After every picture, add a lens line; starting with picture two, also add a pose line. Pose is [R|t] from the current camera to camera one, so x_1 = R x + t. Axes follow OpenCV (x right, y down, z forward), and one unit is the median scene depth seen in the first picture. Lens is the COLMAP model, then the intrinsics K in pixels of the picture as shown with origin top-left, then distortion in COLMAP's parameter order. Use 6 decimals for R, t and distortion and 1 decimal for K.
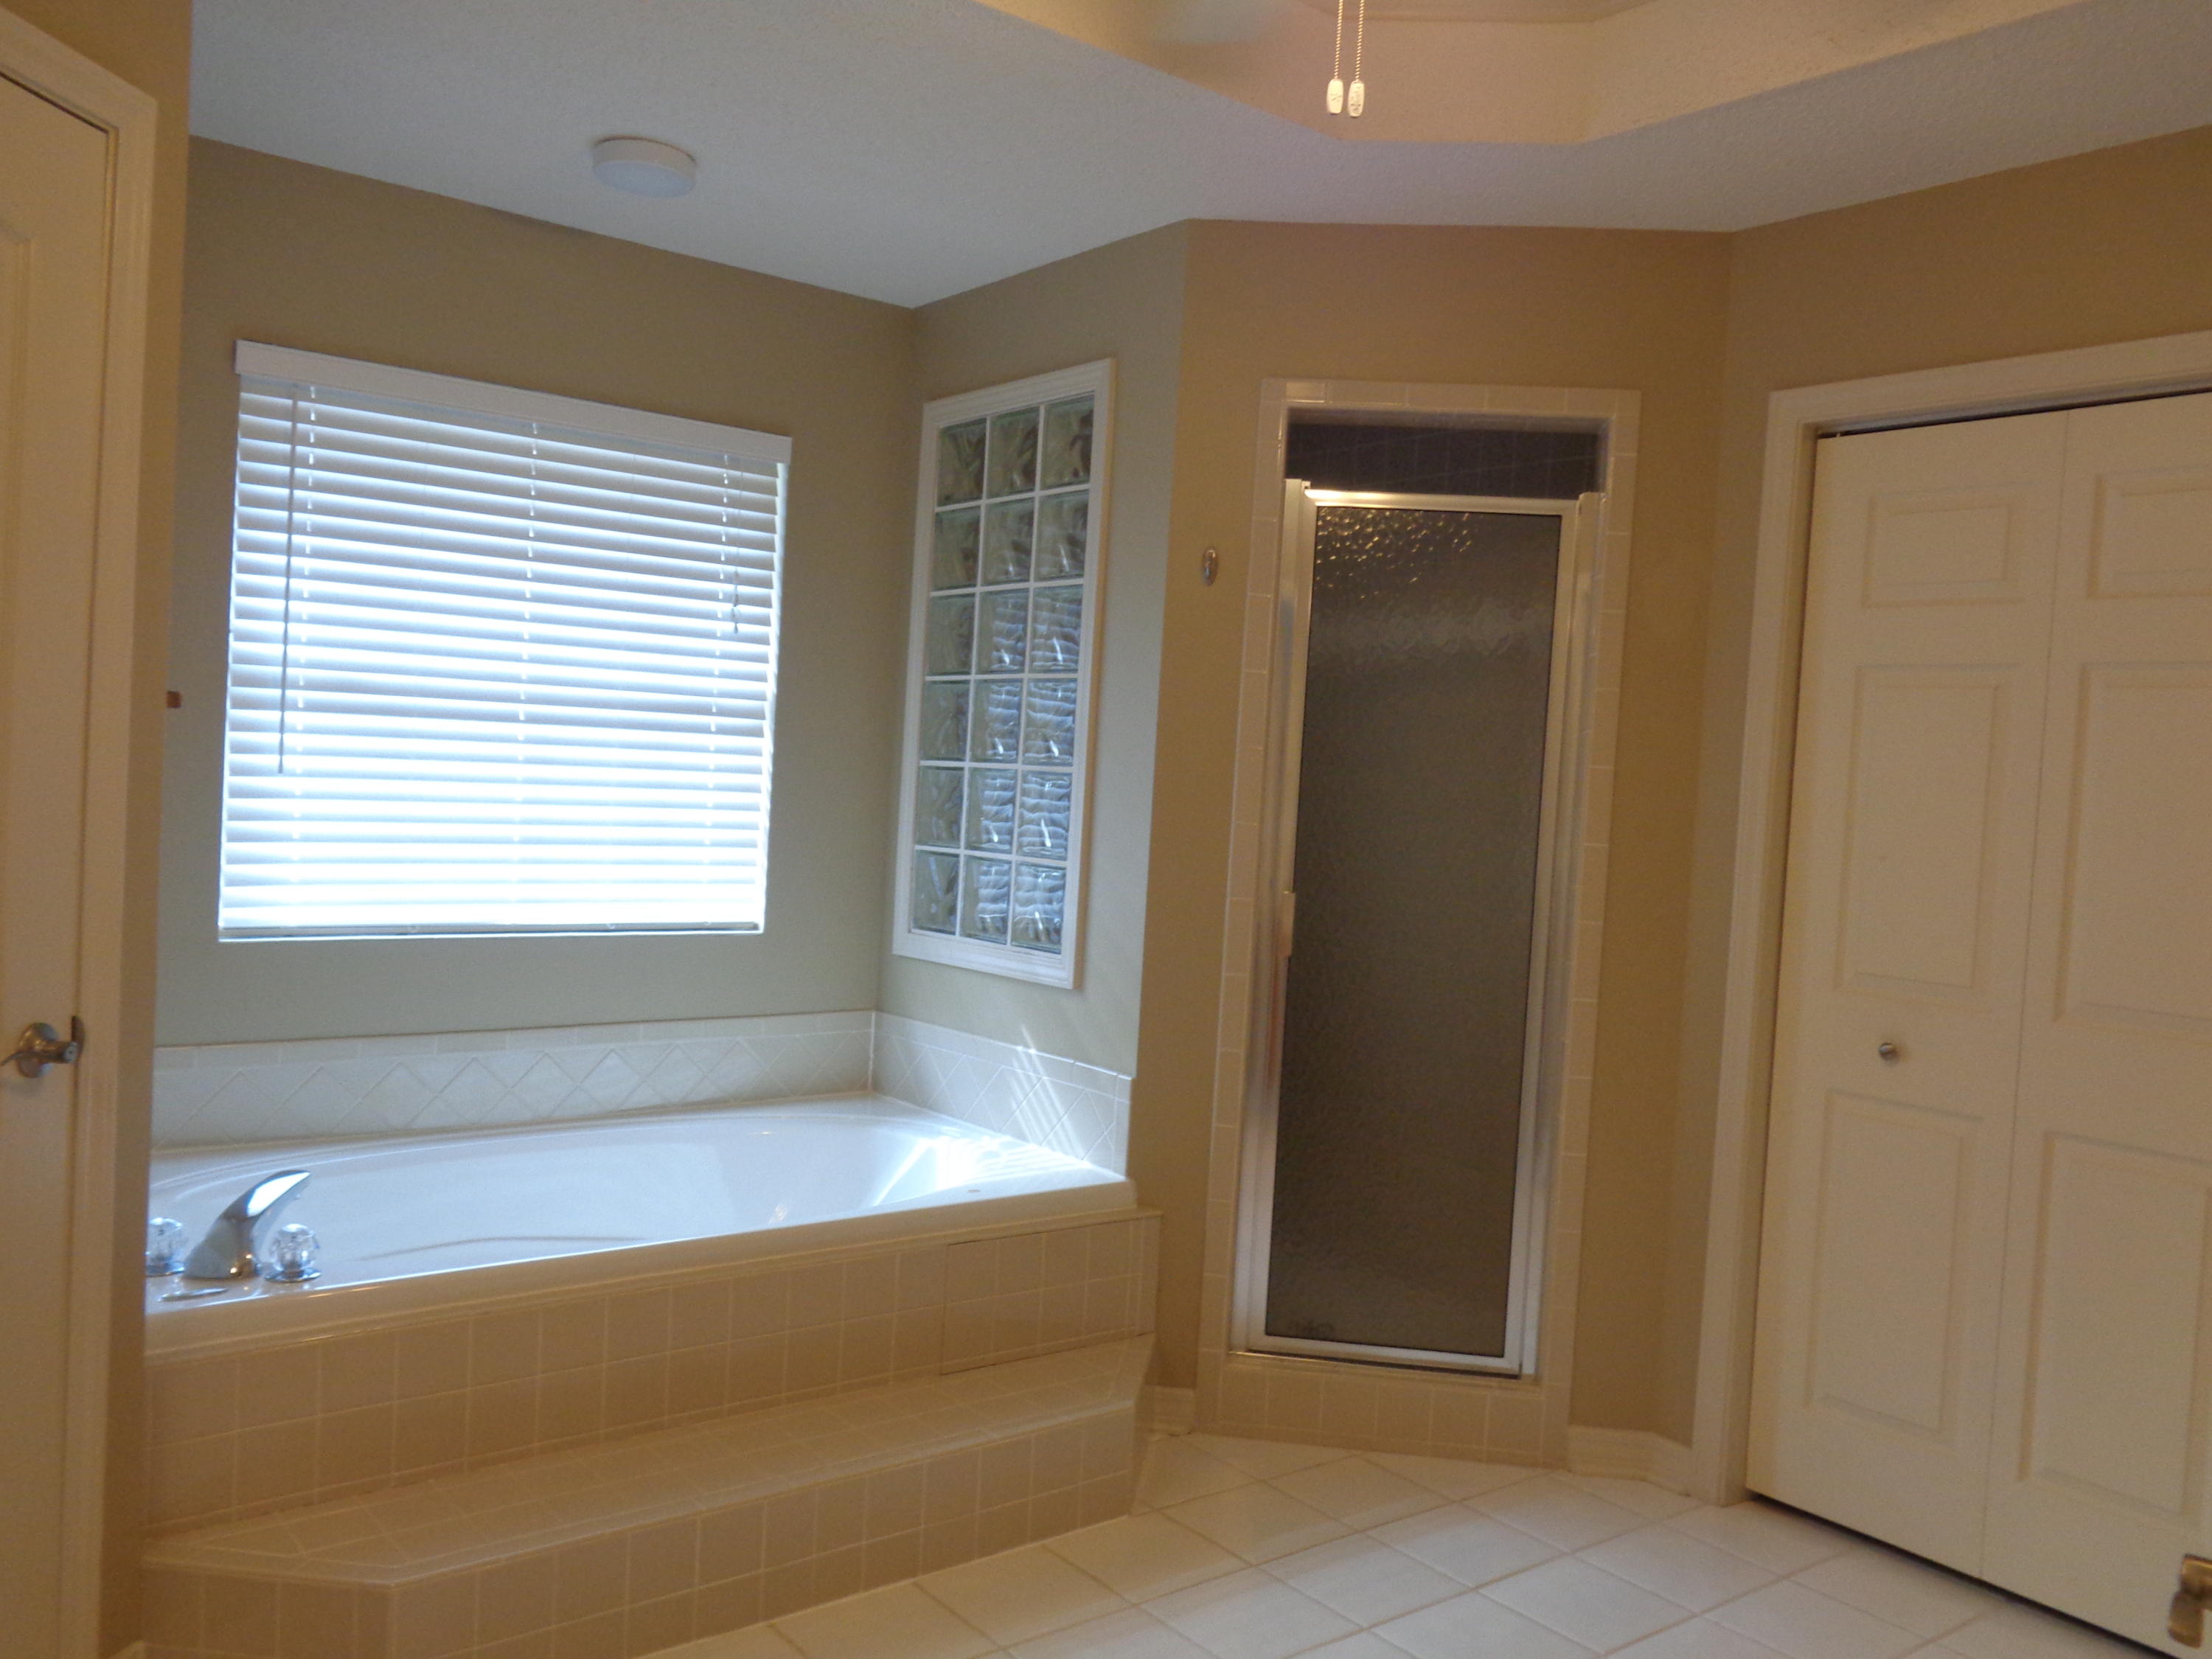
lens RADIAL K [[1750.5, 0, 1110.7], [0, 1750.5, 829.7], [0, 0, 1]] dist [0.005273, -0.004329]
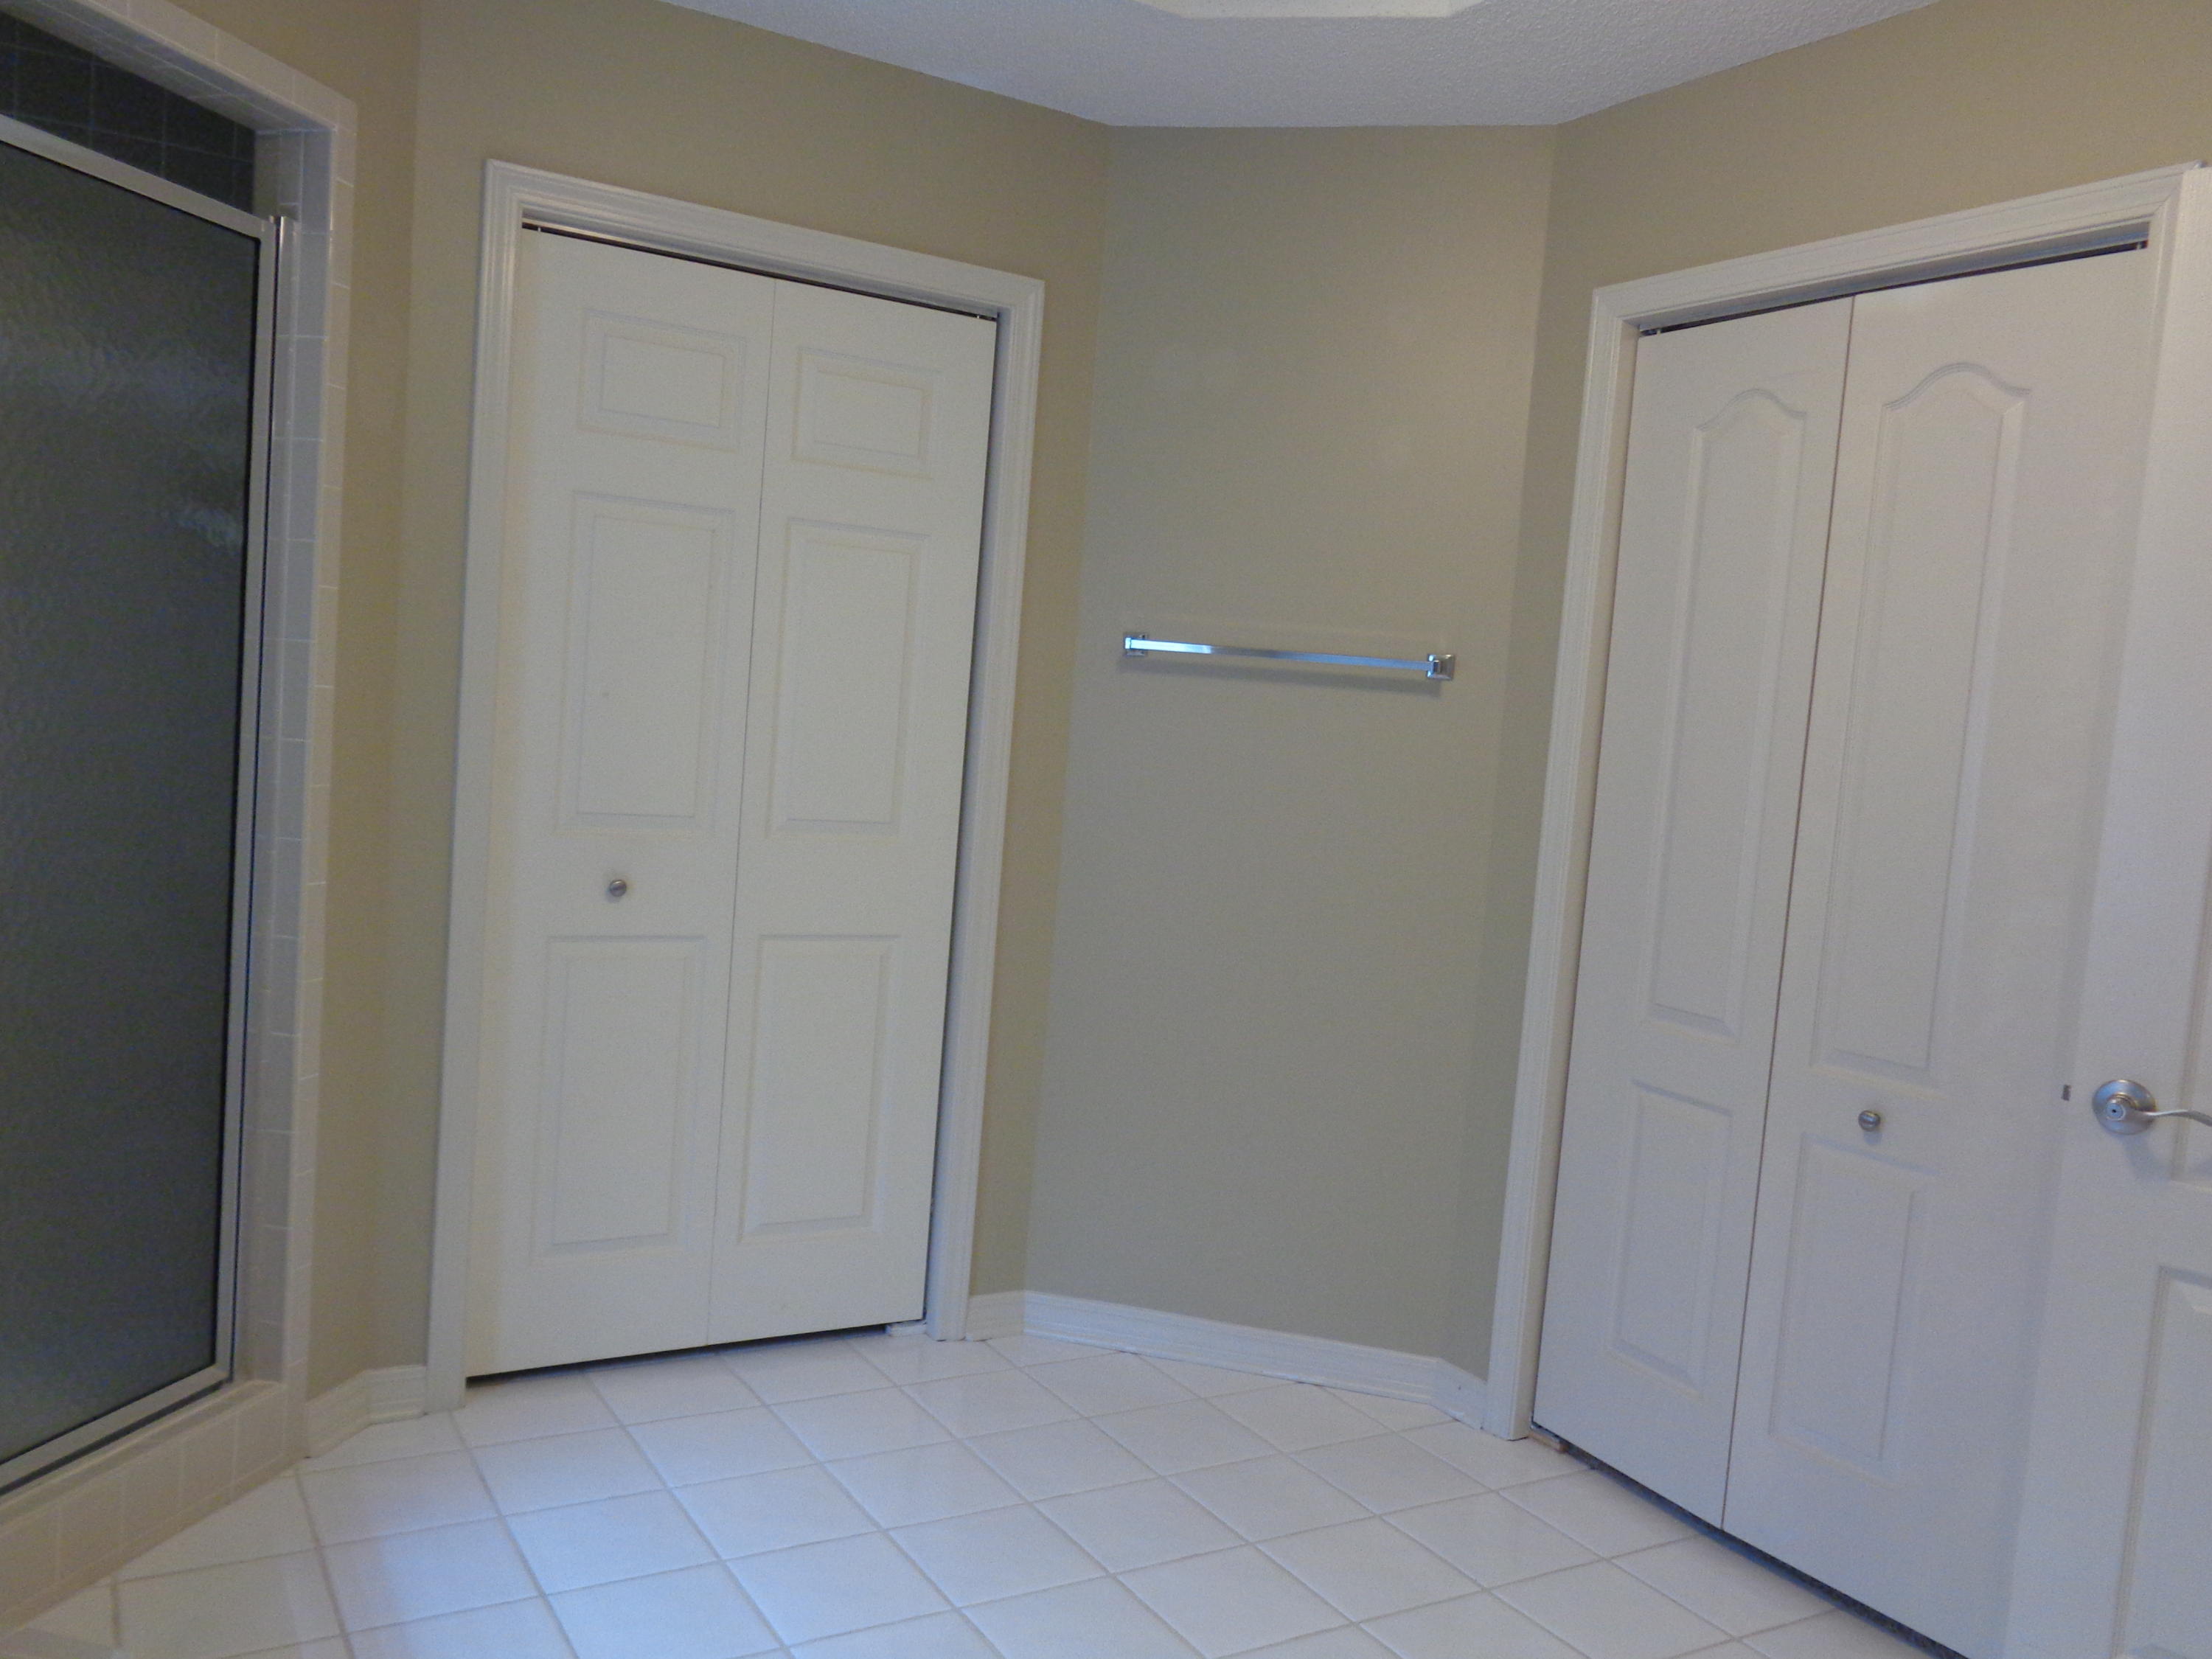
lens RADIAL K [[1750.5, 0, 1110.7], [0, 1750.5, 829.7], [0, 0, 1]] dist [0.005273, -0.004329]
pose [[0.147231, -0.116301, 0.982241, -0.473881], [-0.032870, 0.991939, 0.122376, -0.036439], [-0.988556, -0.050303, 0.142222, 0.558084]]
